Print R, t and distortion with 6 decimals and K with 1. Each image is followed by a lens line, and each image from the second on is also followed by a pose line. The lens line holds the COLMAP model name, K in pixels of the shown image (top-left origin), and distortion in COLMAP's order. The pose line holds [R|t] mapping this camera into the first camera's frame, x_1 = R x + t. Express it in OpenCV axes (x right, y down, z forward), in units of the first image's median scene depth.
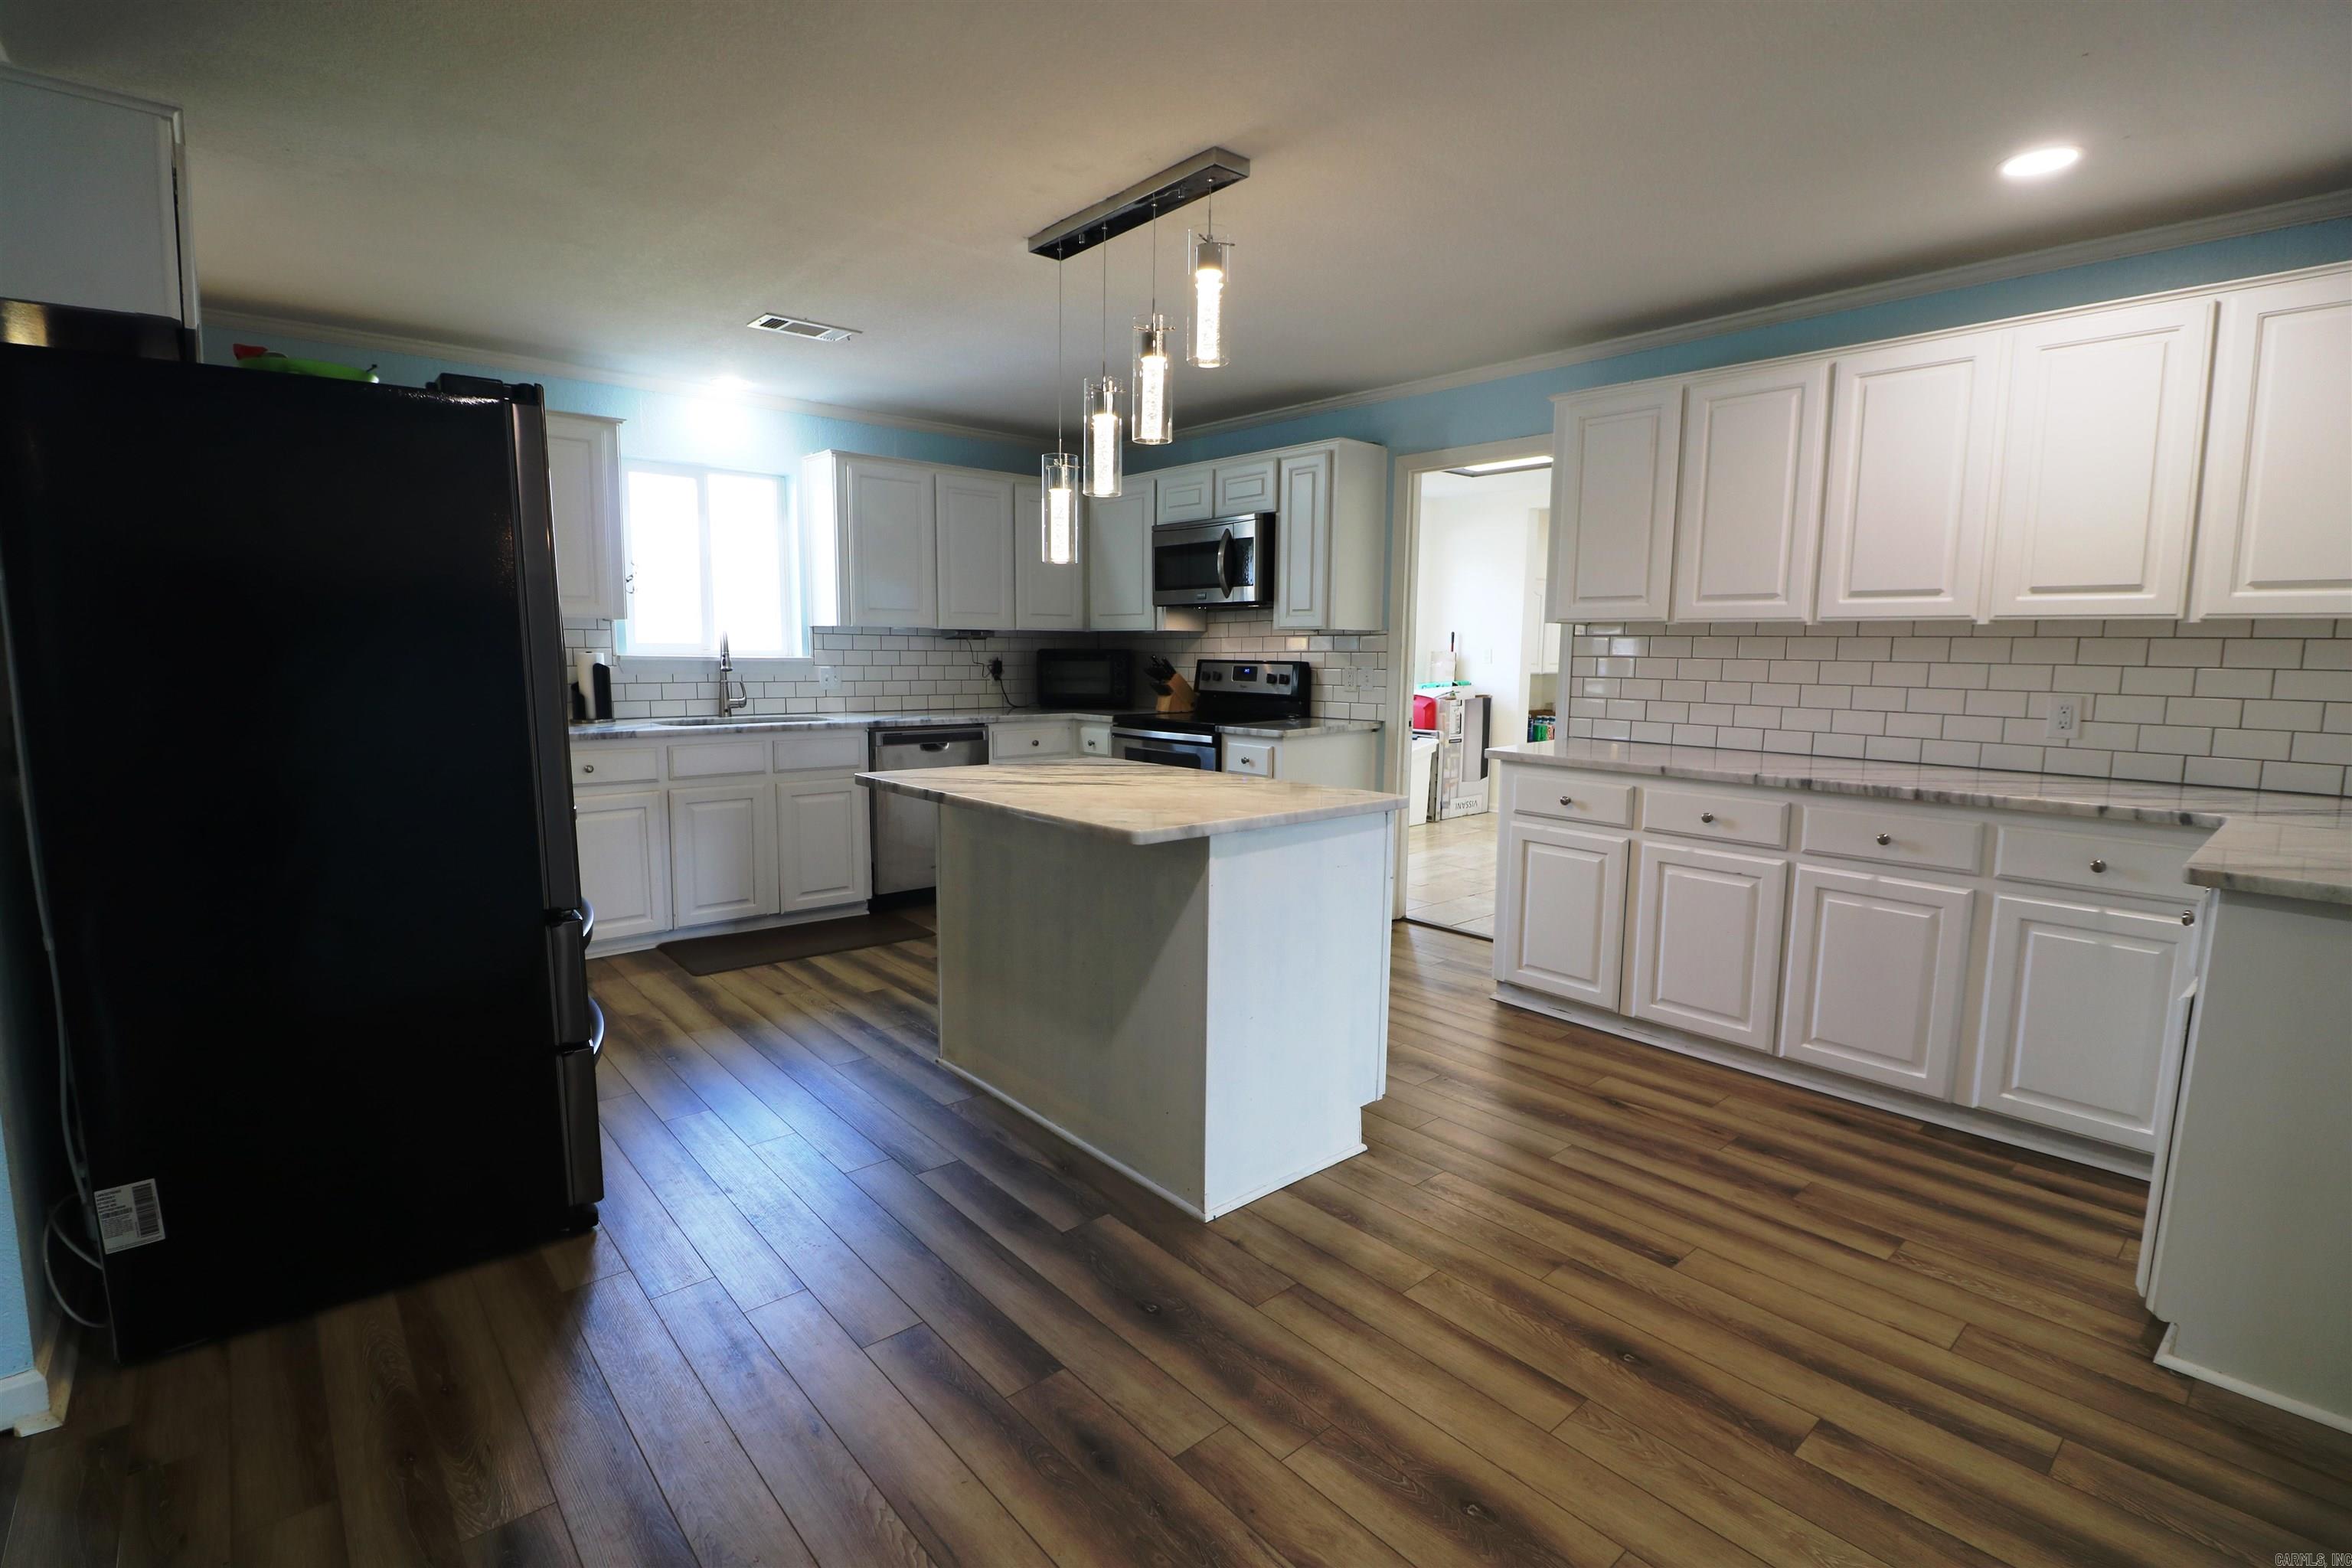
lens RADIAL K [[1085.1, 0, 1179.1], [0, 1085.1, 775.6], [0, 0, 1]] dist [0.004867, -0.016532]
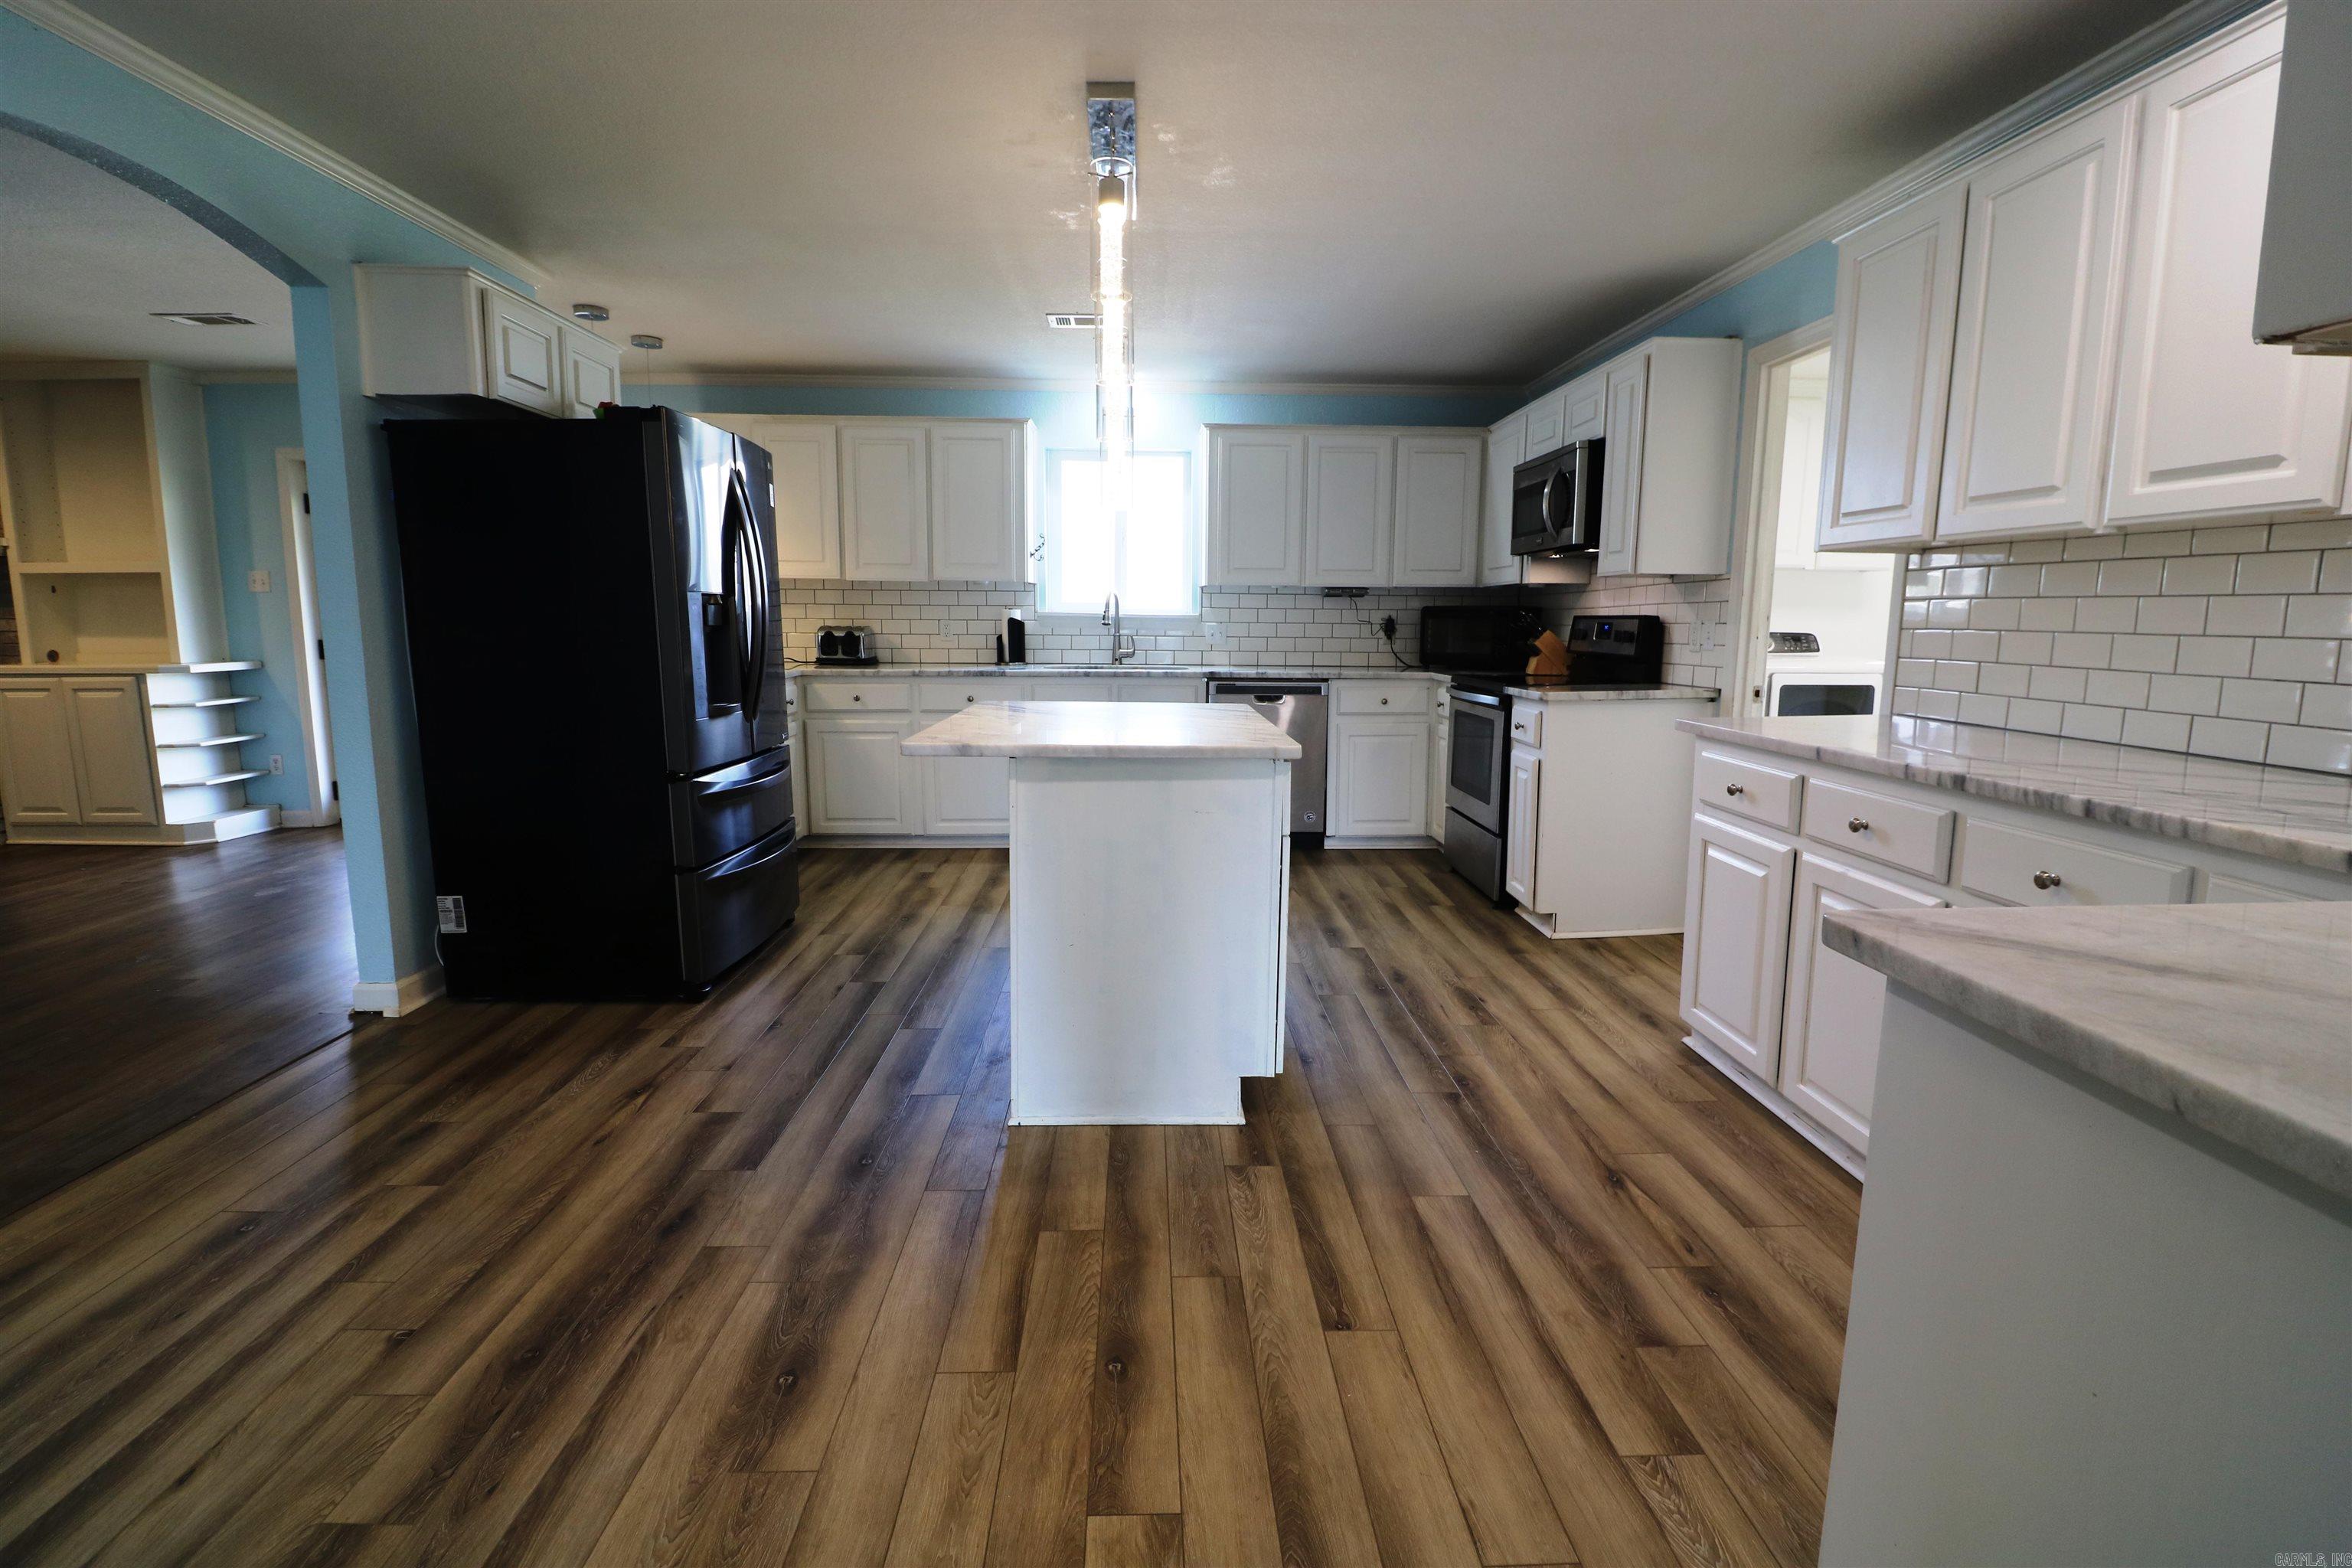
lens RADIAL K [[1085.1, 0, 1179.1], [0, 1085.1, 775.6], [0, 0, 1]] dist [0.004867, -0.016532]
pose [[0.773994, 0.087043, -0.627182, 0.451077], [-0.074055, 0.996153, 0.046861, 0.005829], [0.628848, 0.010176, 0.777462, 0.158861]]
